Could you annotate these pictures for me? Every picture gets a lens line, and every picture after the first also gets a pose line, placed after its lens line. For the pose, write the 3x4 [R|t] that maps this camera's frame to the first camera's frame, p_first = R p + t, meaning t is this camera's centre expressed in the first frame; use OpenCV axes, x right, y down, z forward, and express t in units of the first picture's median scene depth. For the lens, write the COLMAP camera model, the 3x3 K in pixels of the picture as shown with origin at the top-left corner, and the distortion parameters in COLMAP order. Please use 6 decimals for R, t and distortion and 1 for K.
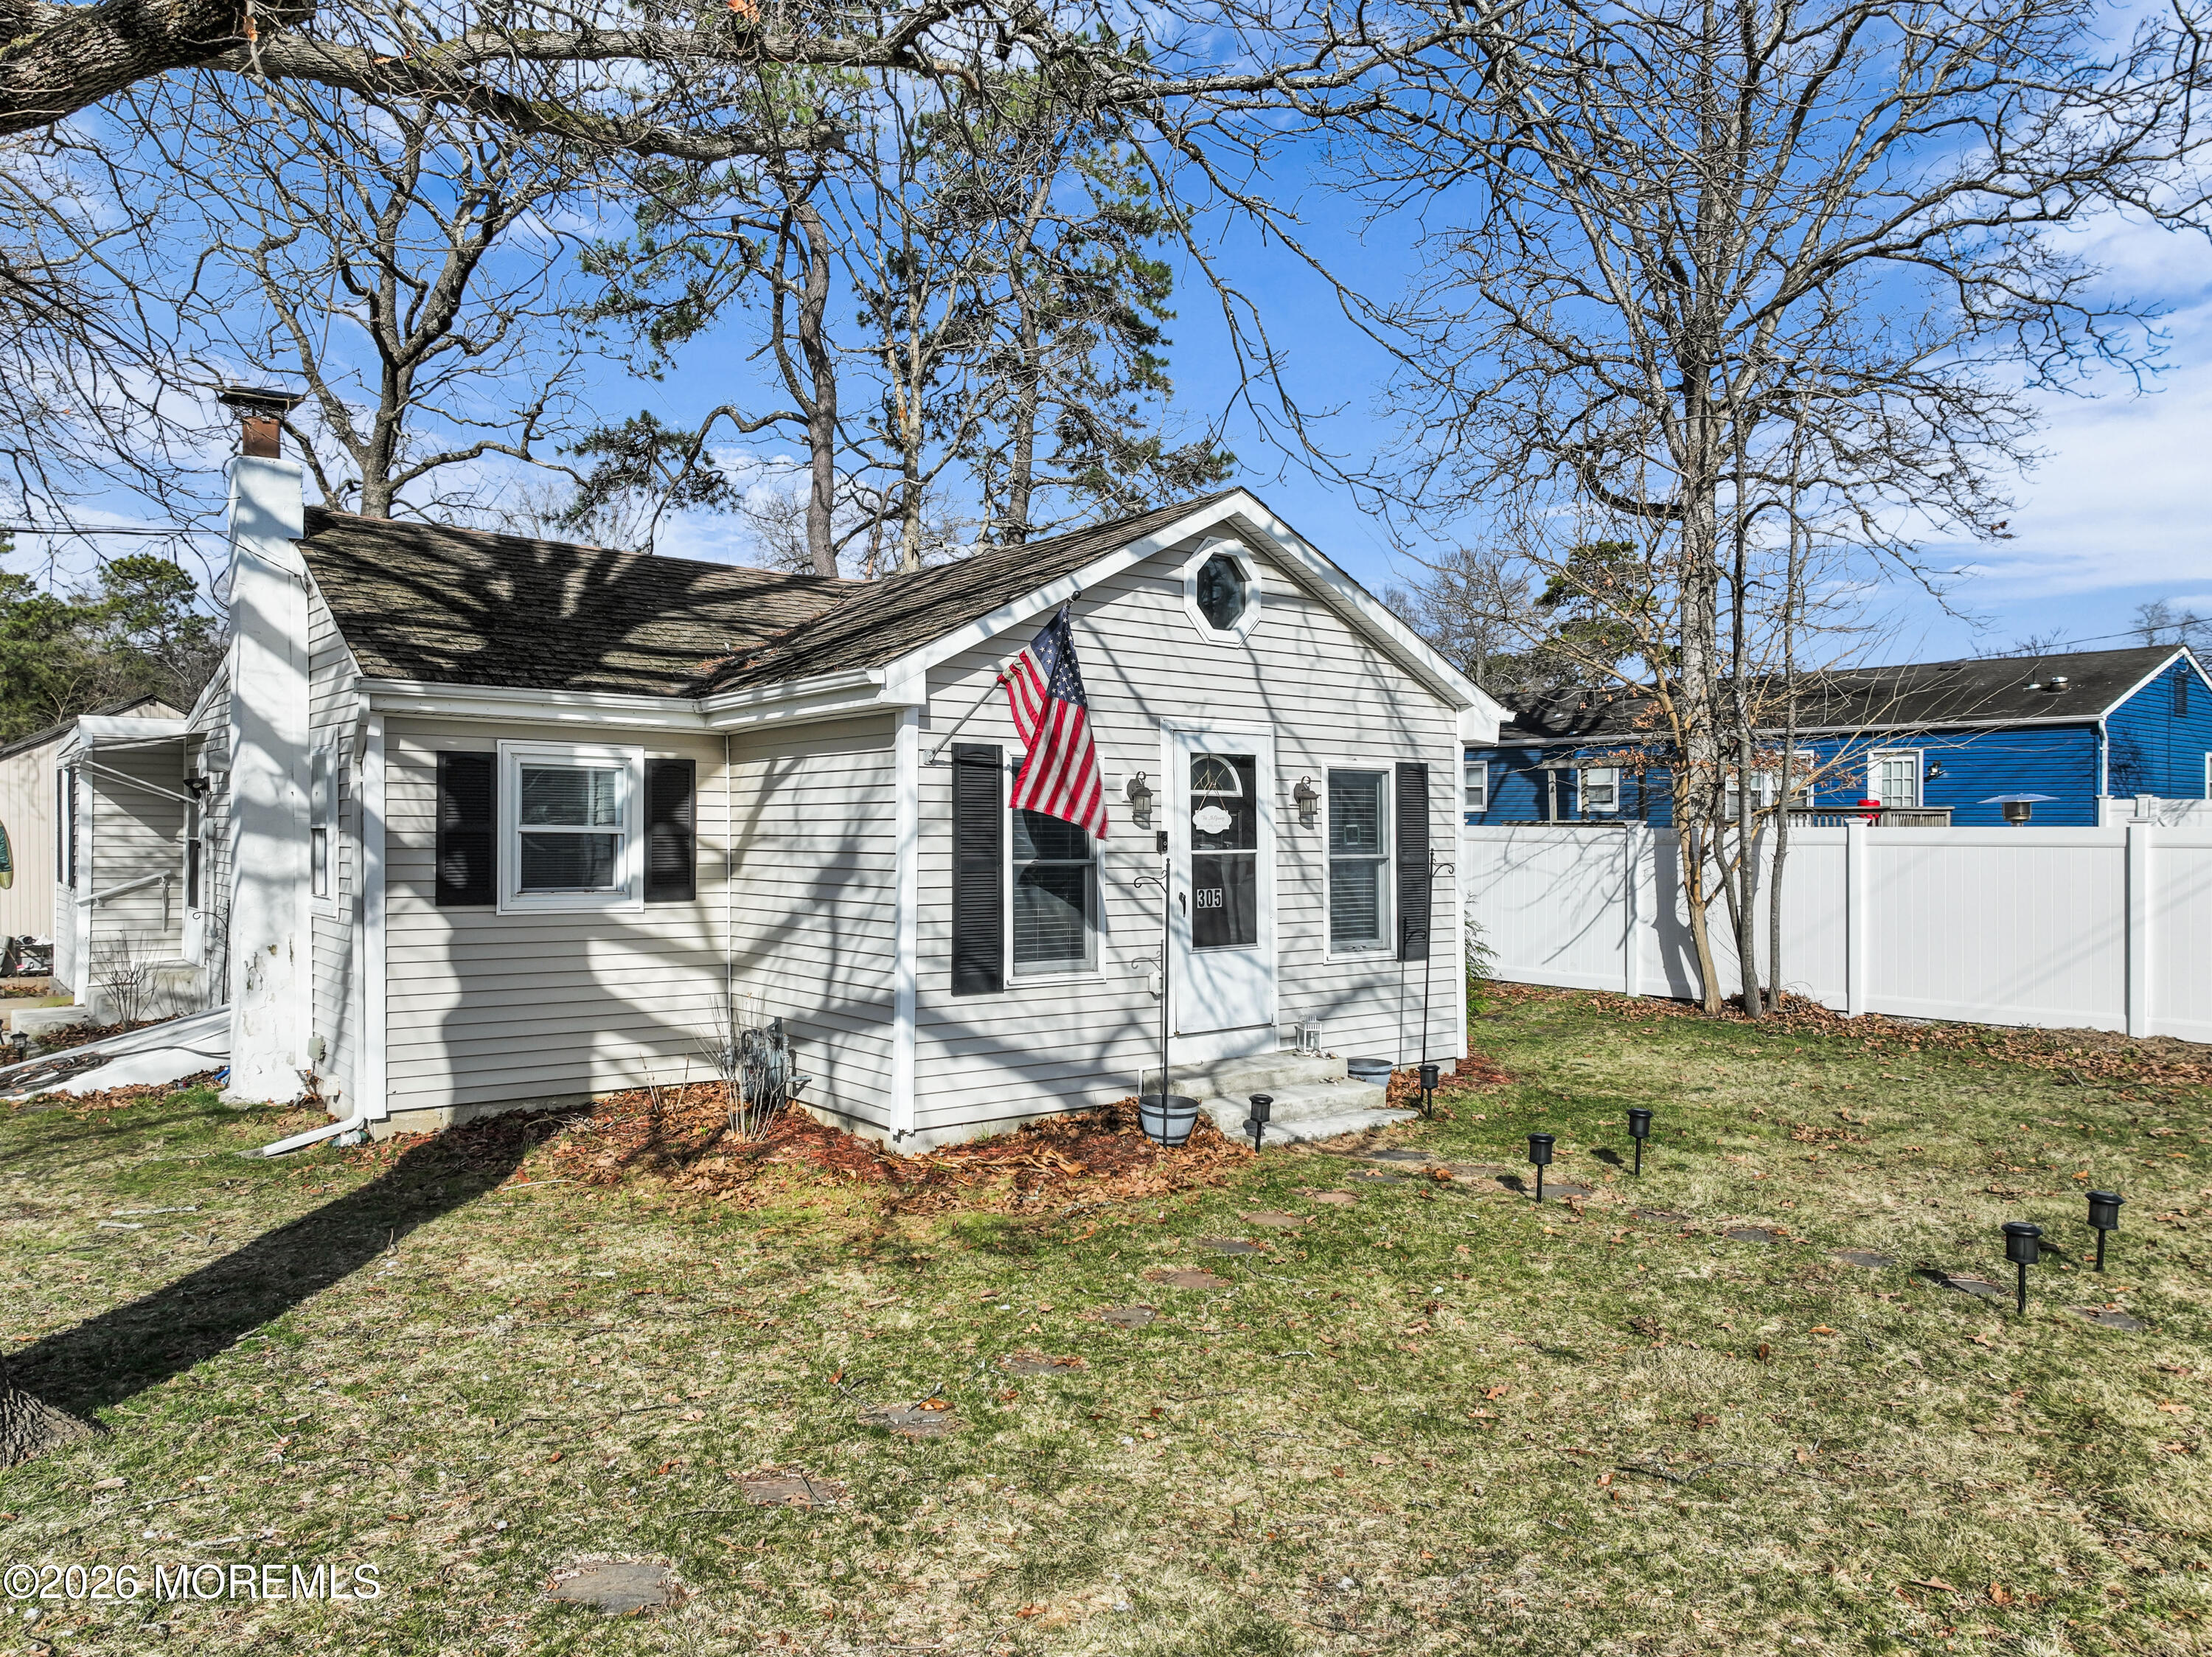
lens RADIAL K [[1580.5, 0, 1116.7], [0, 1580.5, 821.8], [0, 0, 1]] dist [0.007321, 0.006916]
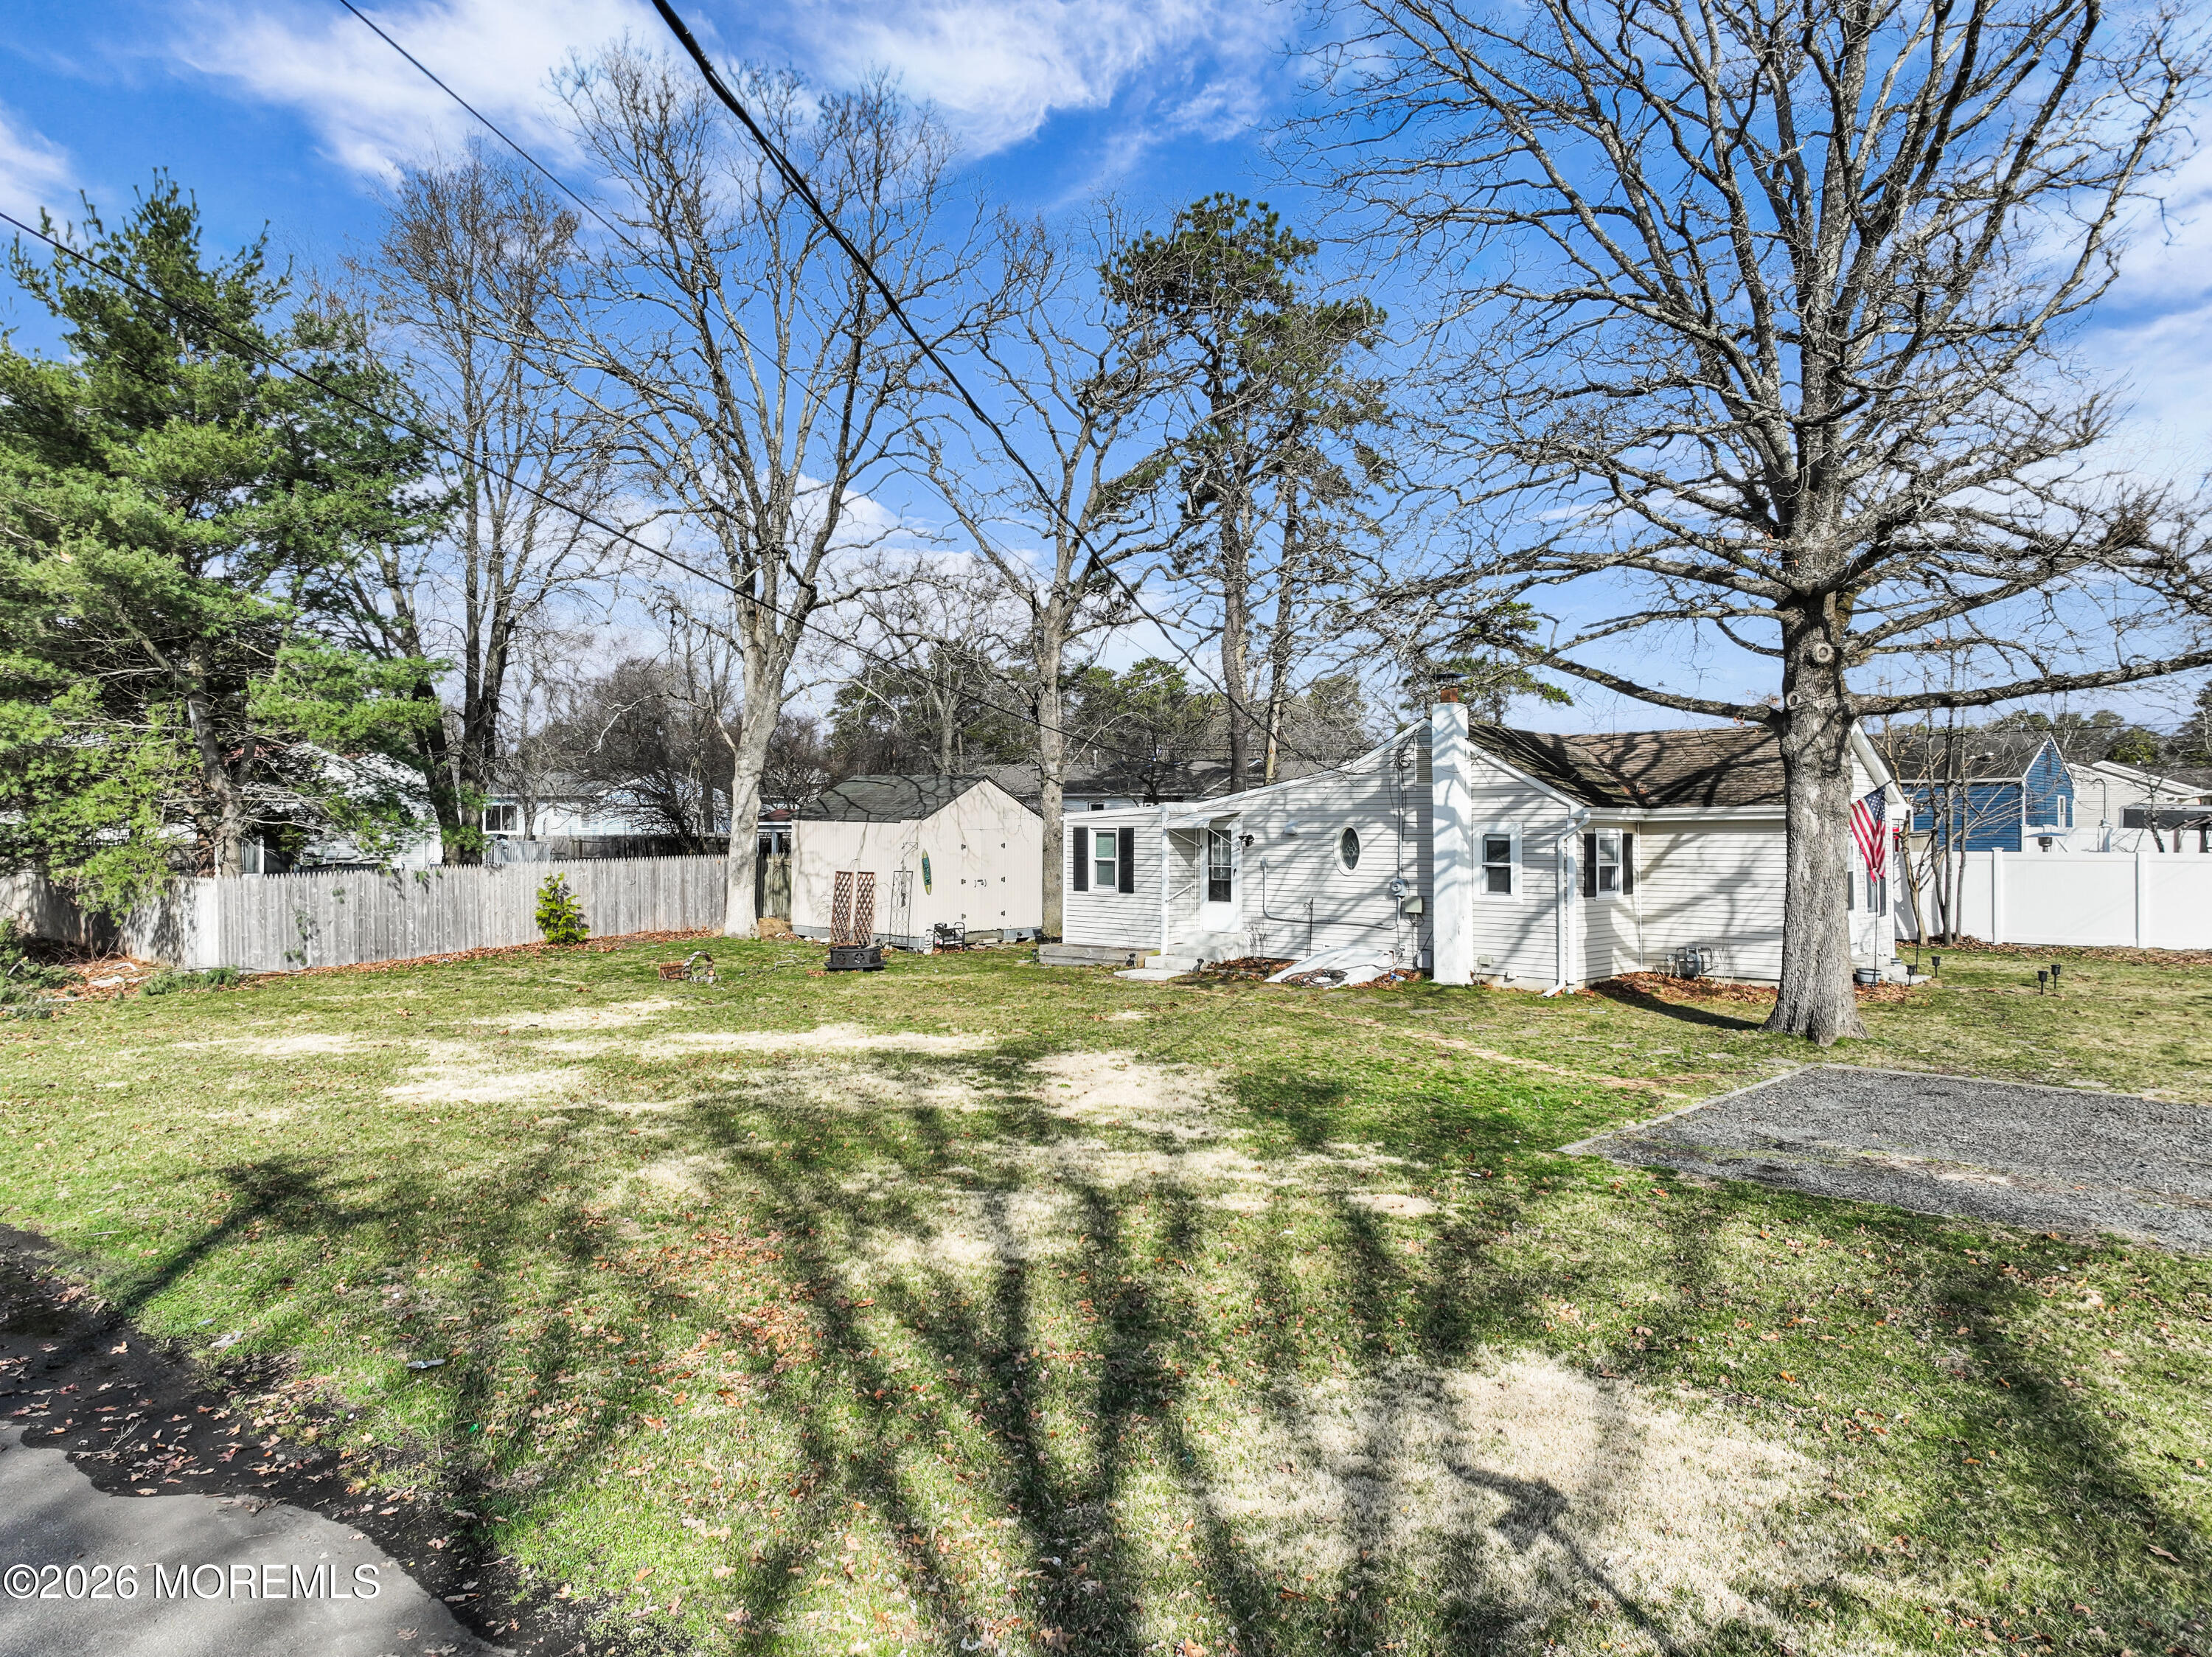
lens RADIAL K [[1519.8, 0, 1108.6], [0, 1519.8, 790.2], [0, 0, 1]] dist [0.028239, 0.000001]
pose [[0.988867, -0.005238, 0.148713, -1.406575], [0.008142, 0.999788, -0.018924, -0.068965], [-0.148582, 0.019924, 0.988699, -1.153738]]
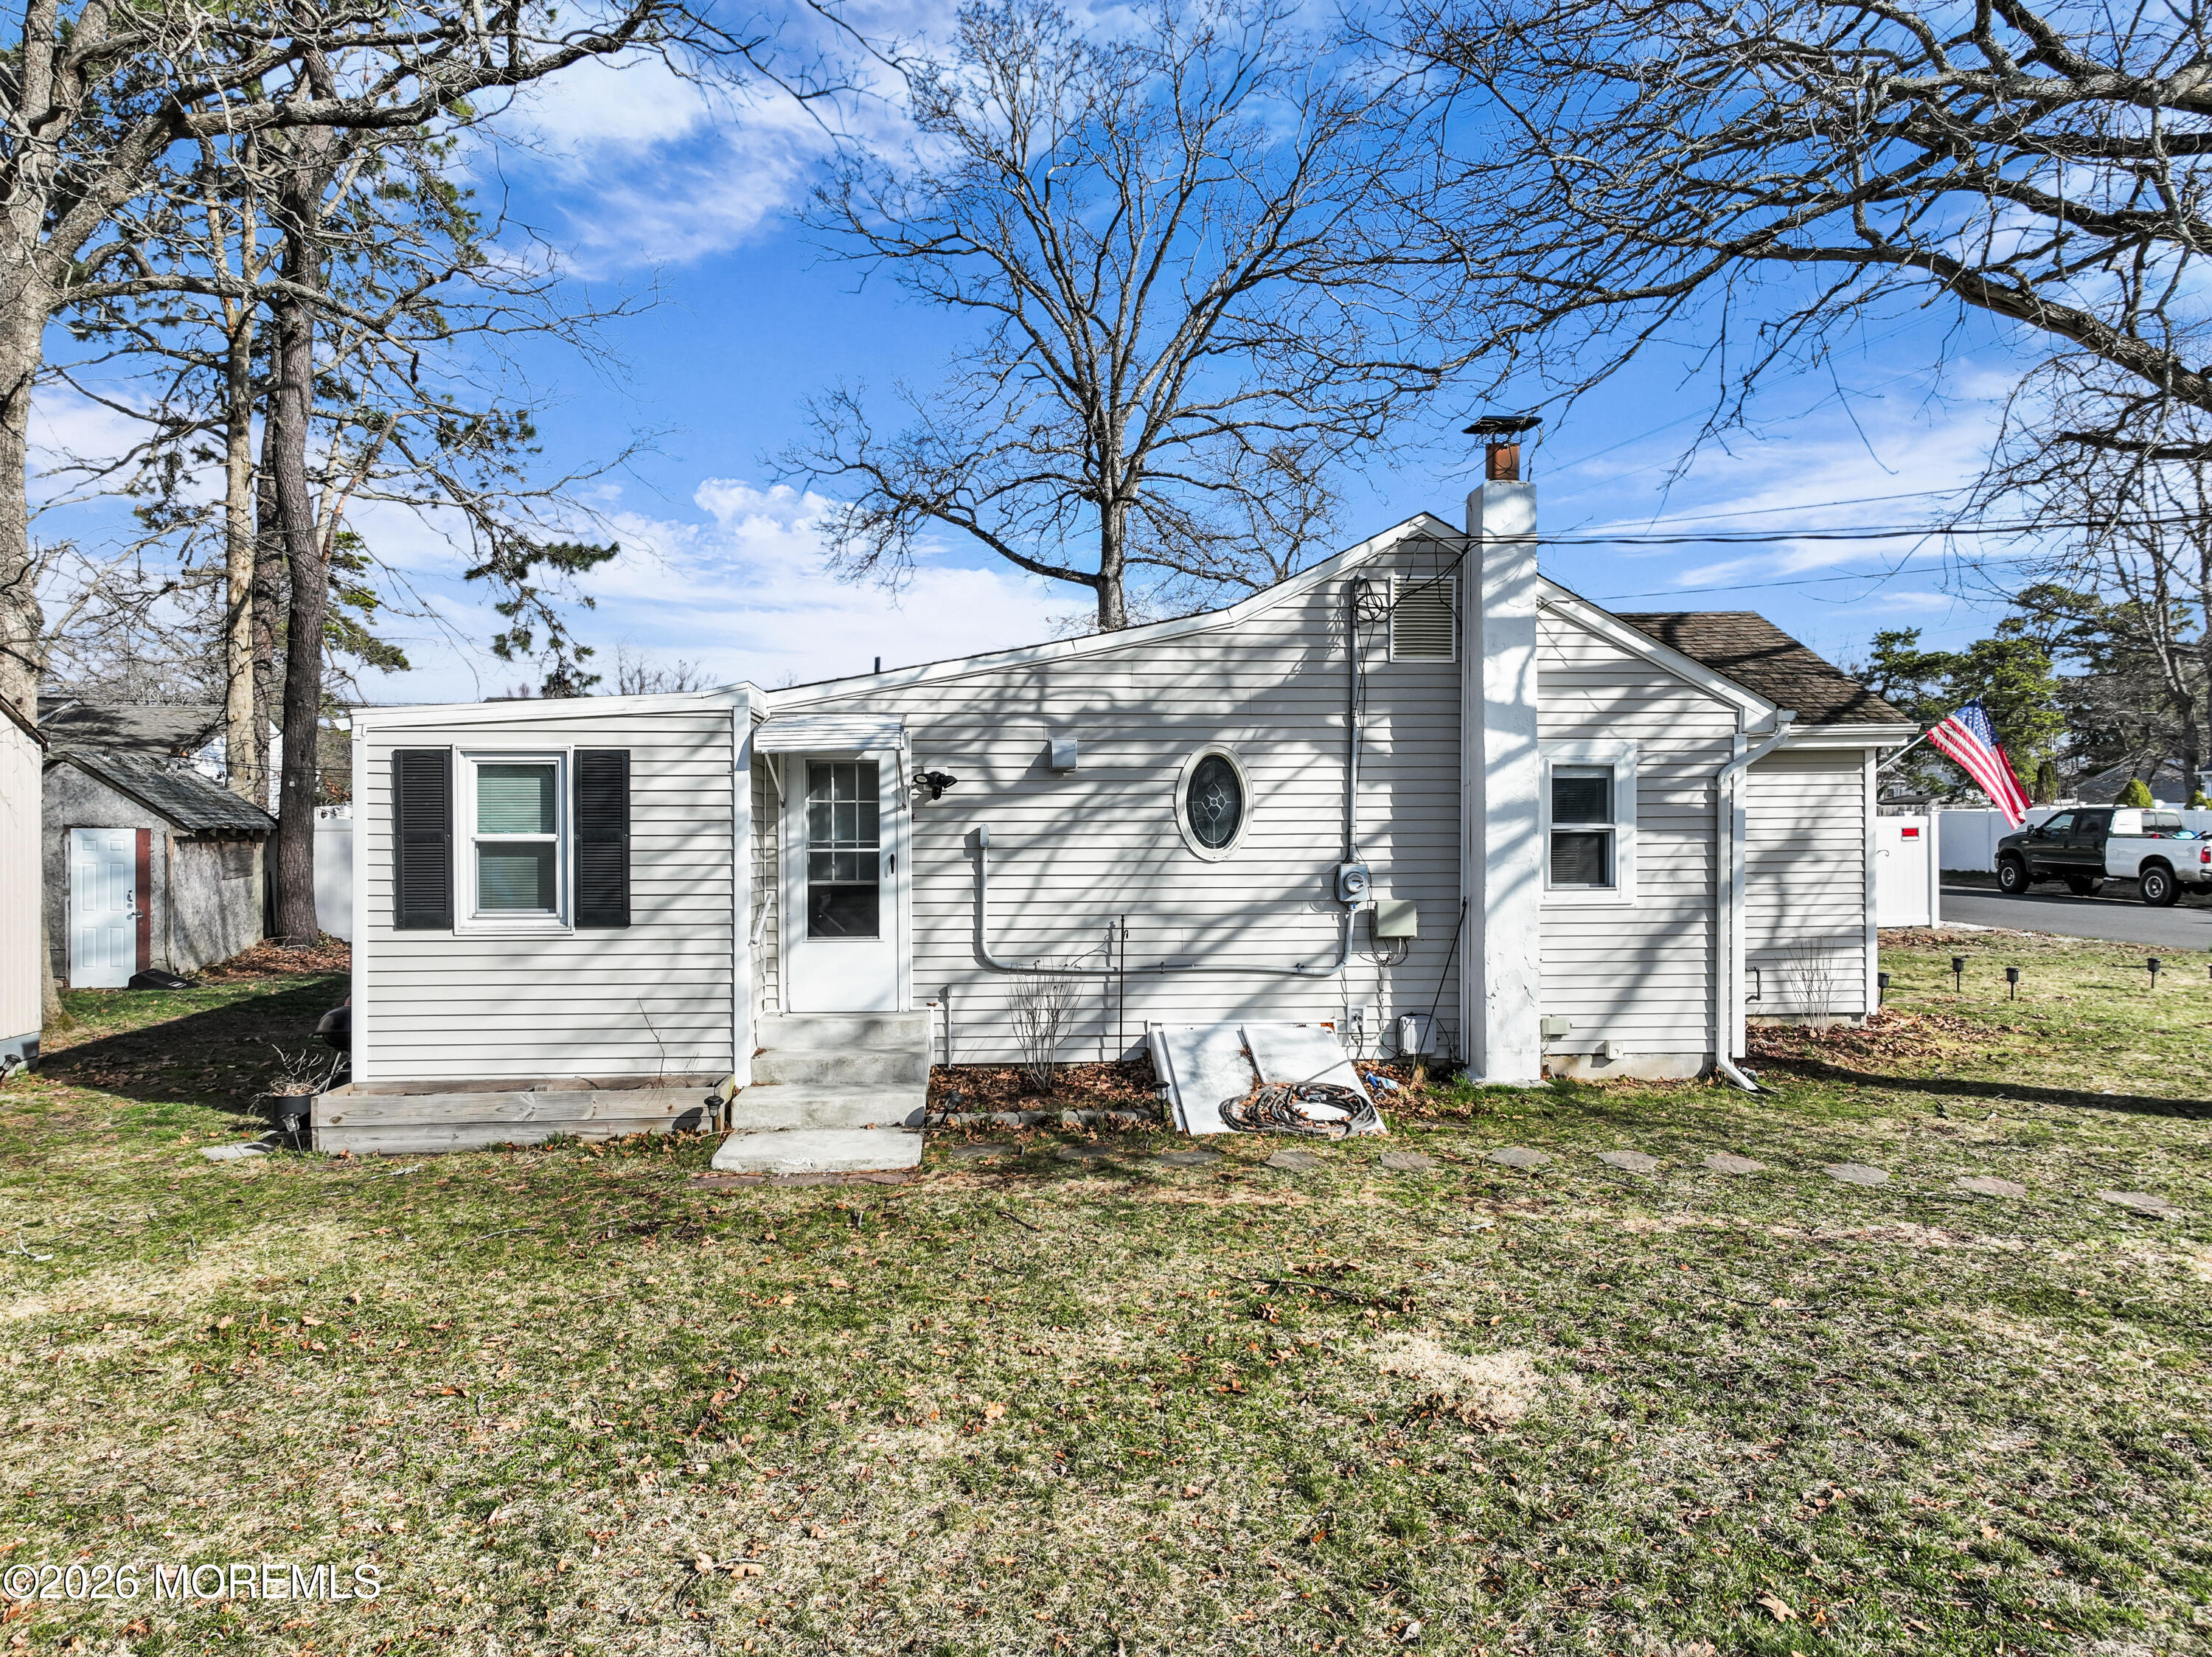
lens RADIAL K [[1580.5, 0, 1116.7], [0, 1580.5, 821.8], [0, 0, 1]] dist [0.007321, 0.006916]
pose [[0.564411, -0.009034, 0.825444, -1.629104], [0.008629, 0.999950, 0.005043, -0.011010], [-0.825449, 0.004276, 0.564461, 0.608007]]
